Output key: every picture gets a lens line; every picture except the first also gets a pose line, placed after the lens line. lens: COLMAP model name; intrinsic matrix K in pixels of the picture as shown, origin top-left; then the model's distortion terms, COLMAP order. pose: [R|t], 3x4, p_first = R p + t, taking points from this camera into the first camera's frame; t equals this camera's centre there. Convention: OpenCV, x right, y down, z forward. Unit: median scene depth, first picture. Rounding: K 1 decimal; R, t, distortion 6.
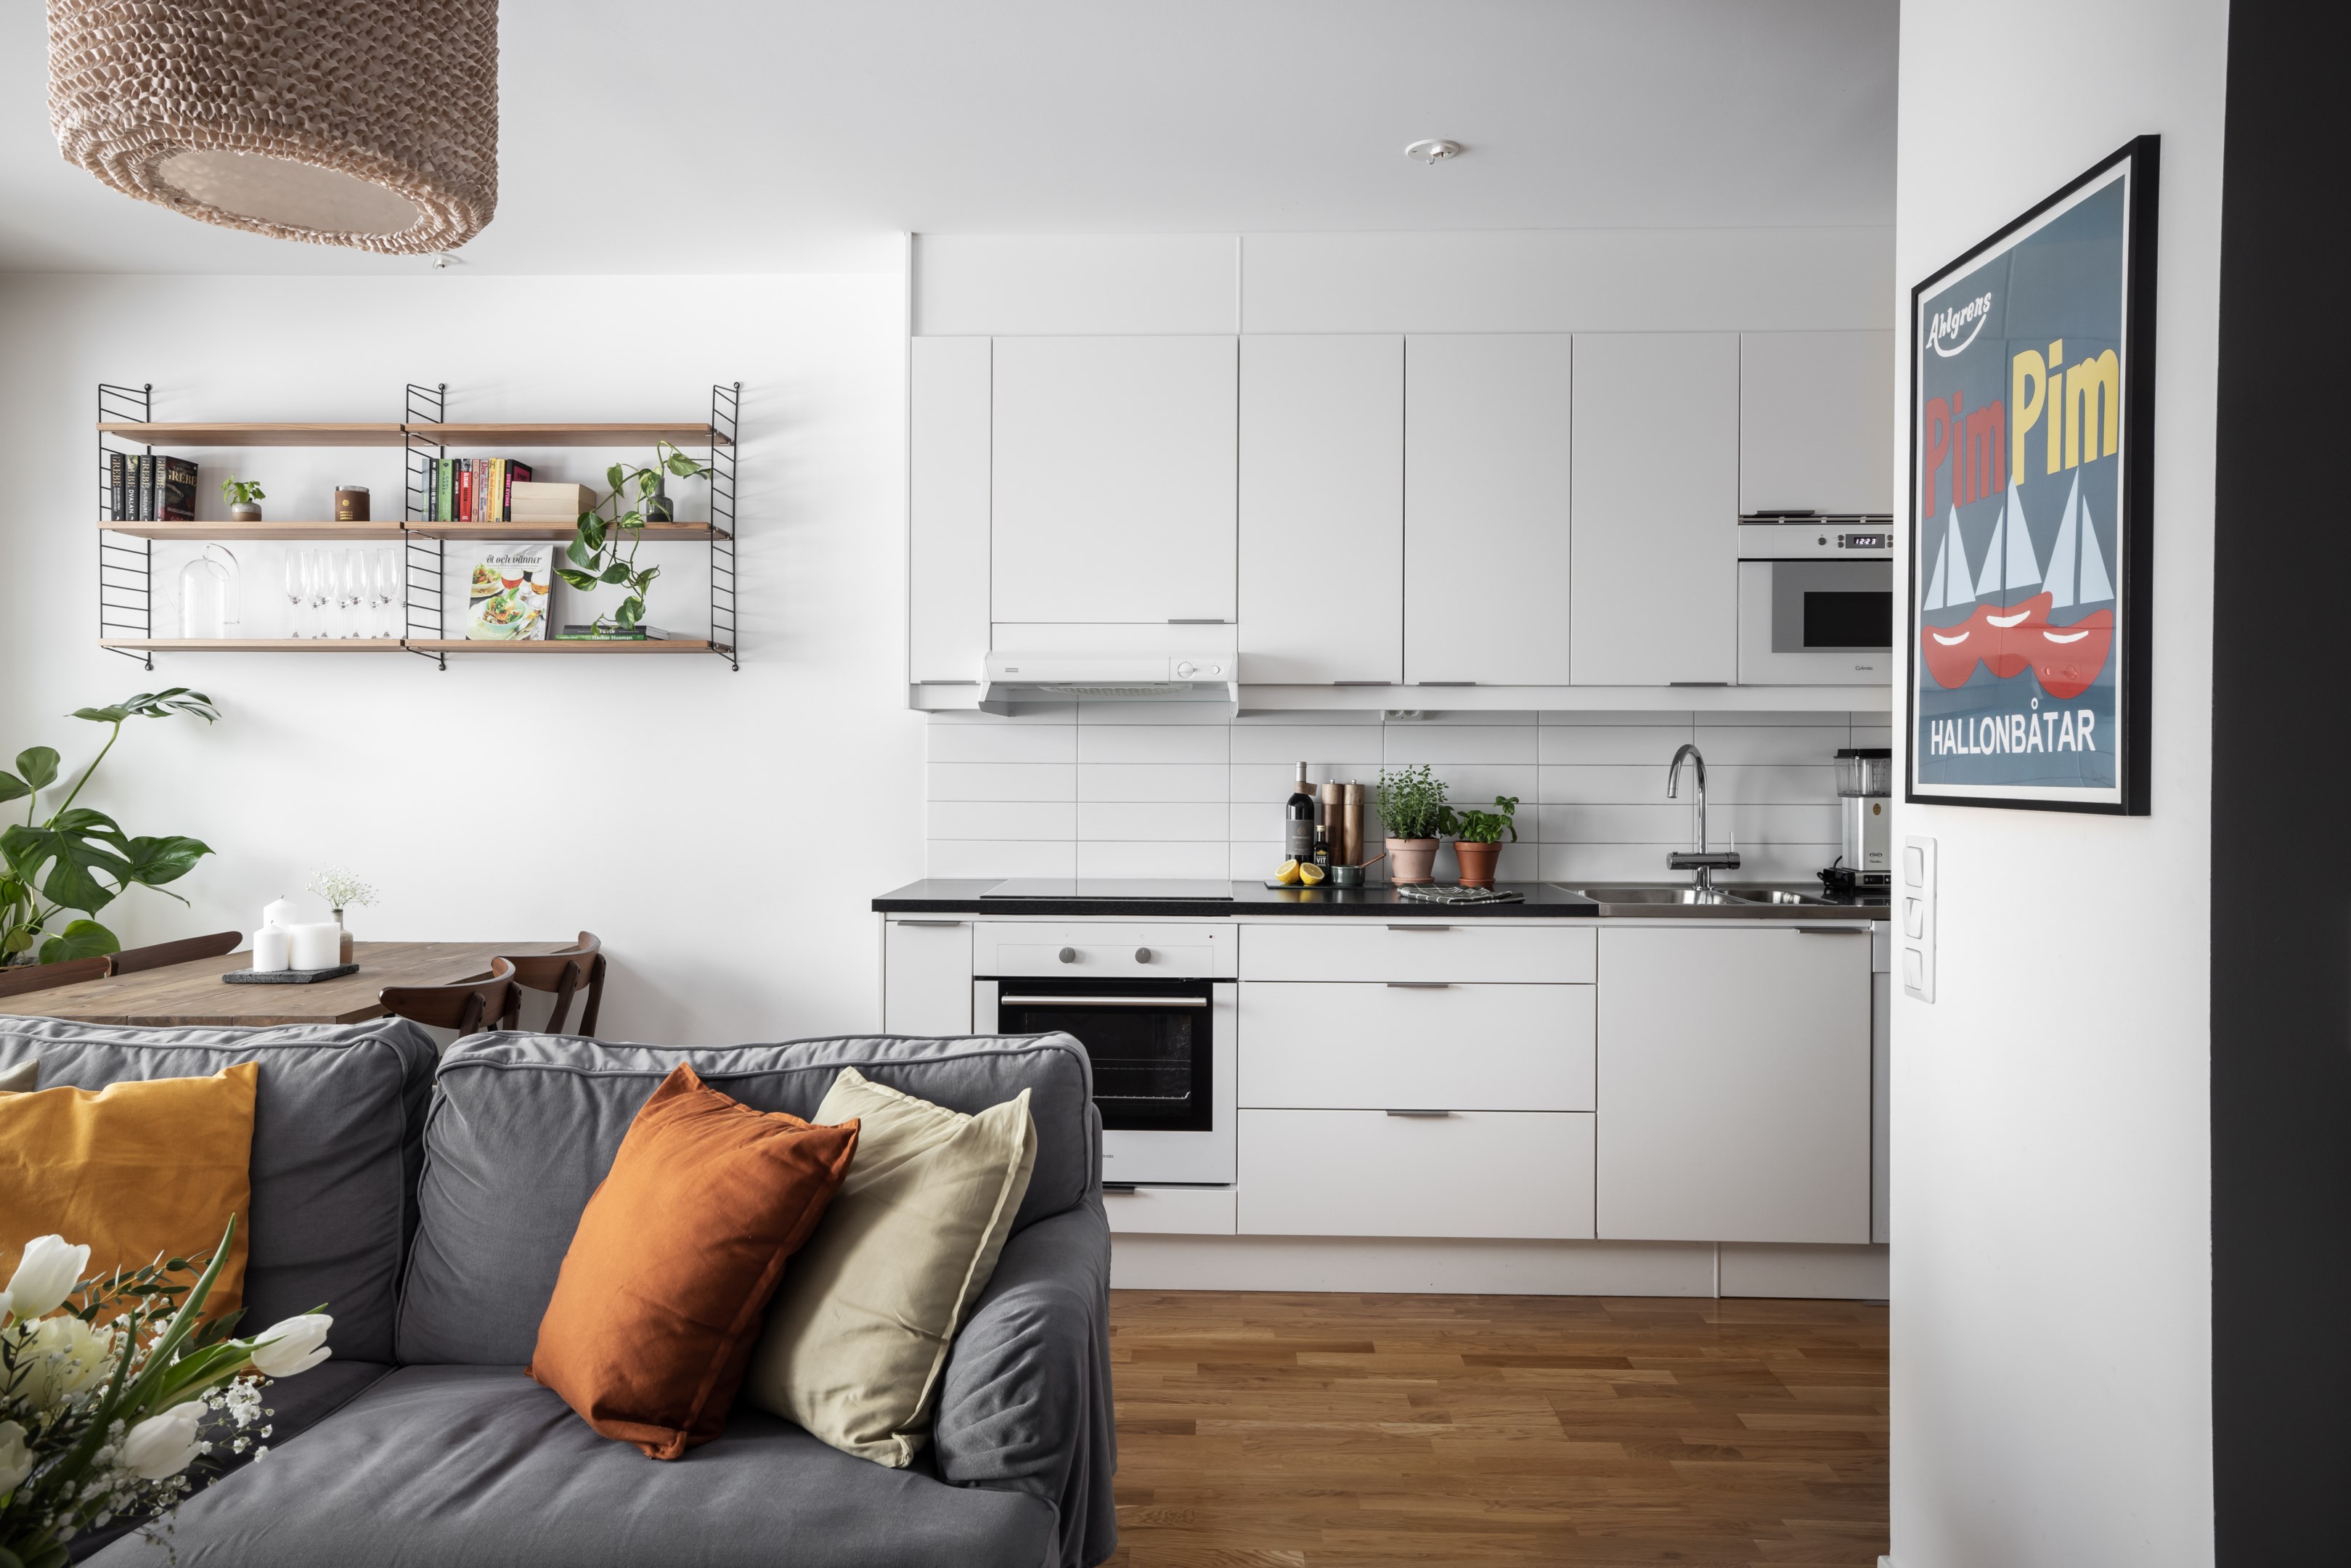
lens RADIAL K [[1546.6, 0, 1152.4], [0, 1546.6, 769.6], [0, 0, 1]] dist [-0.002183, 0.034940]
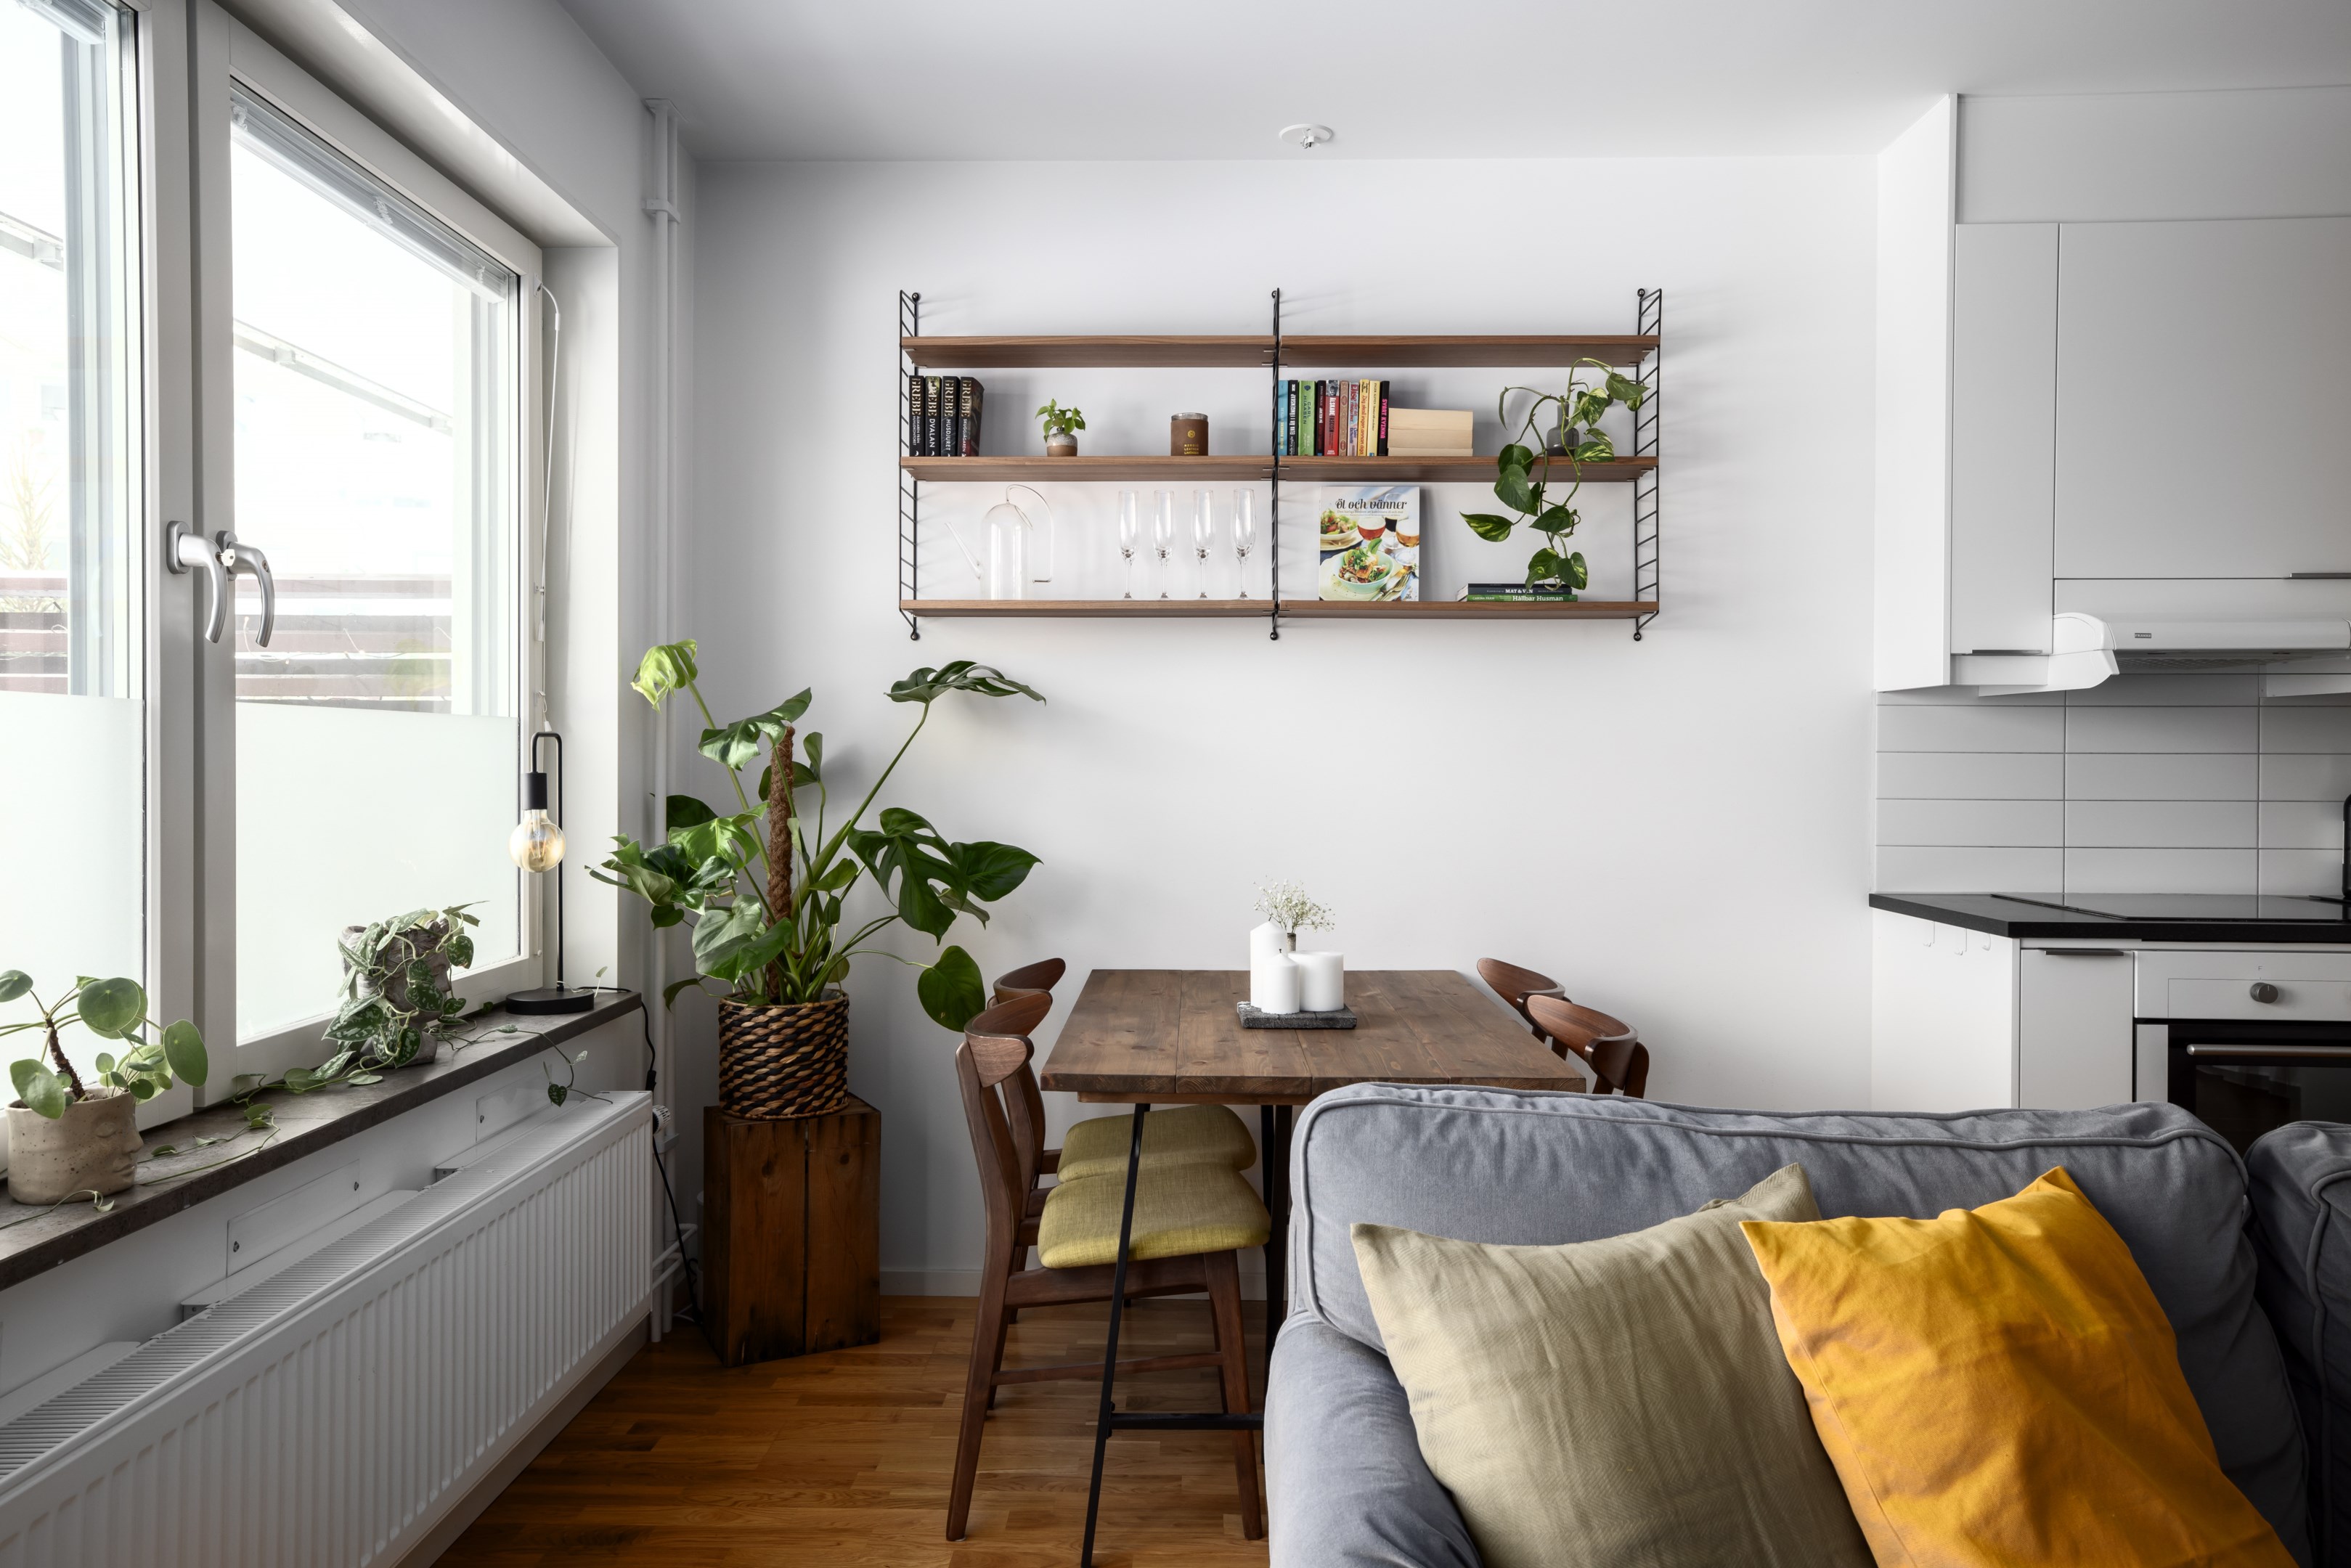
lens RADIAL K [[1628.9, 0, 1162.6], [0, 1628.9, 763.5], [0, 0, 1]] dist [-0.001243, 0.047968]
pose [[0.999935, -0.000135, 0.011386, -0.559782], [0.000141, 1.000000, -0.000509, 0.002166], [-0.011386, 0.000511, 0.999935, 0.144602]]
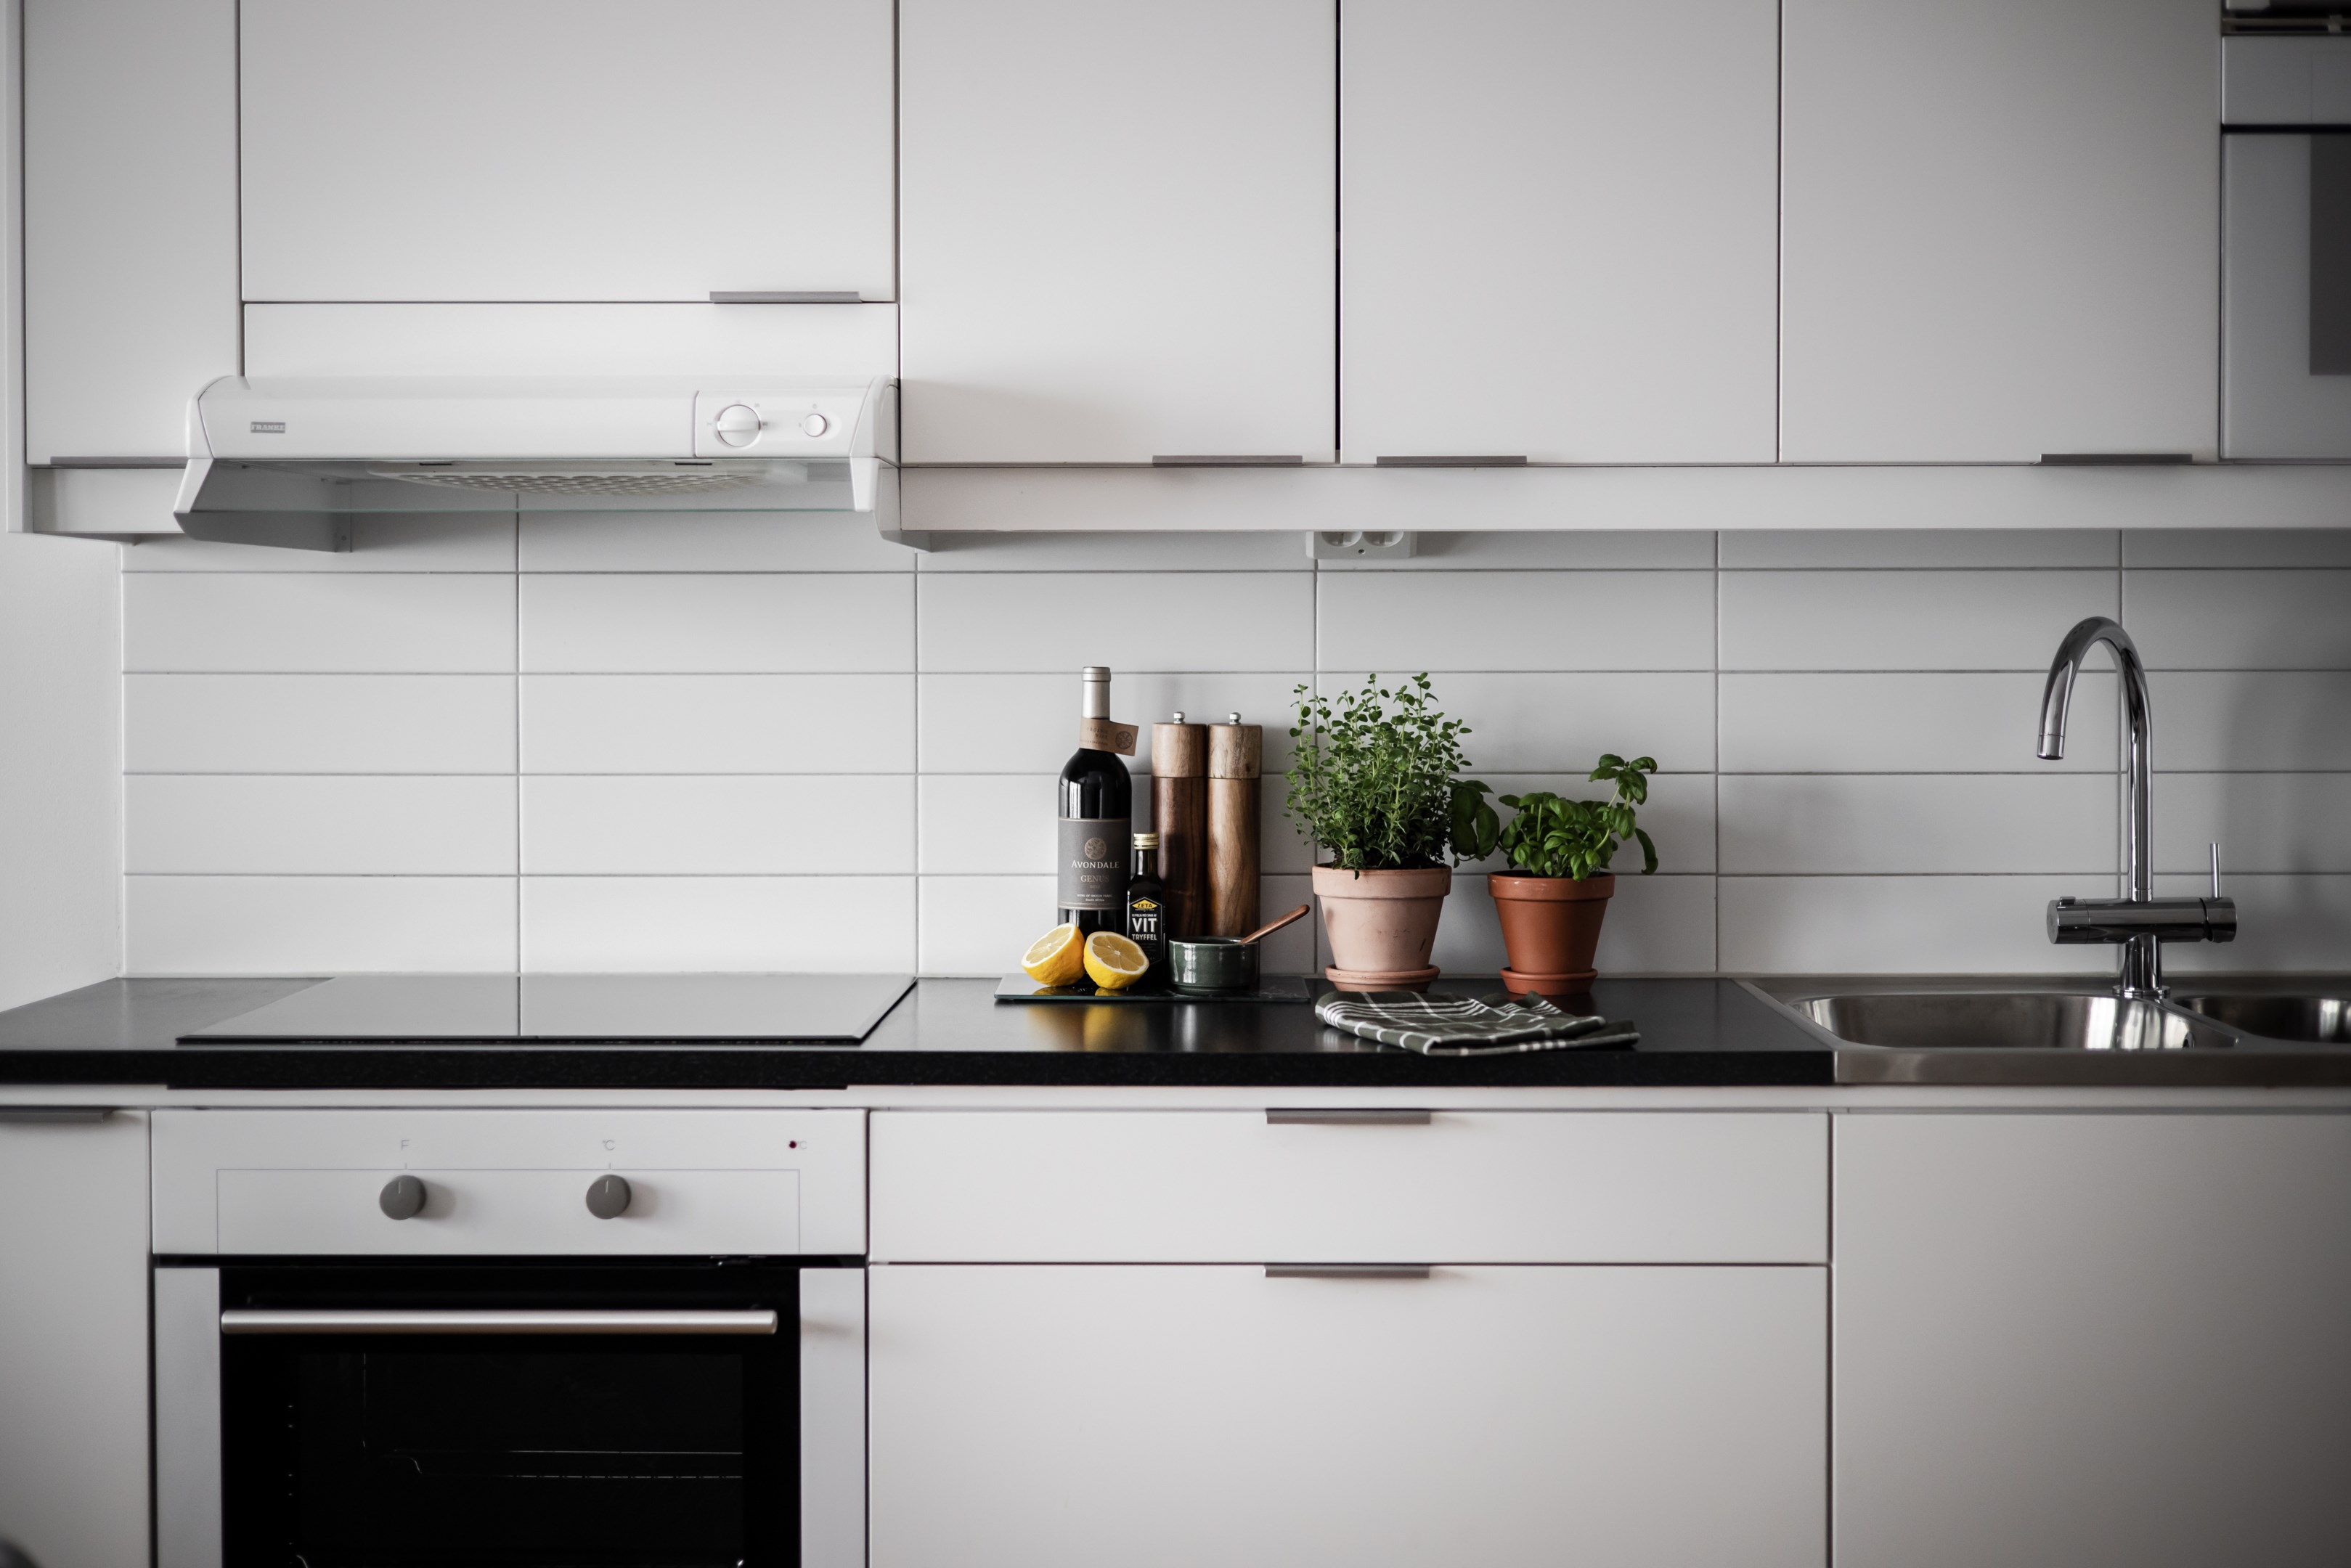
lens RADIAL K [[3395.4, 0, 1174.3], [0, 3395.4, 696.4], [0, 0, 1]] dist [0.019035, 0.026108]
pose [[0.999764, -0.005567, 0.021008, 0.100040], [0.005354, 0.999934, 0.010183, -0.006329], [-0.021063, -0.010068, 0.999727, 0.164002]]
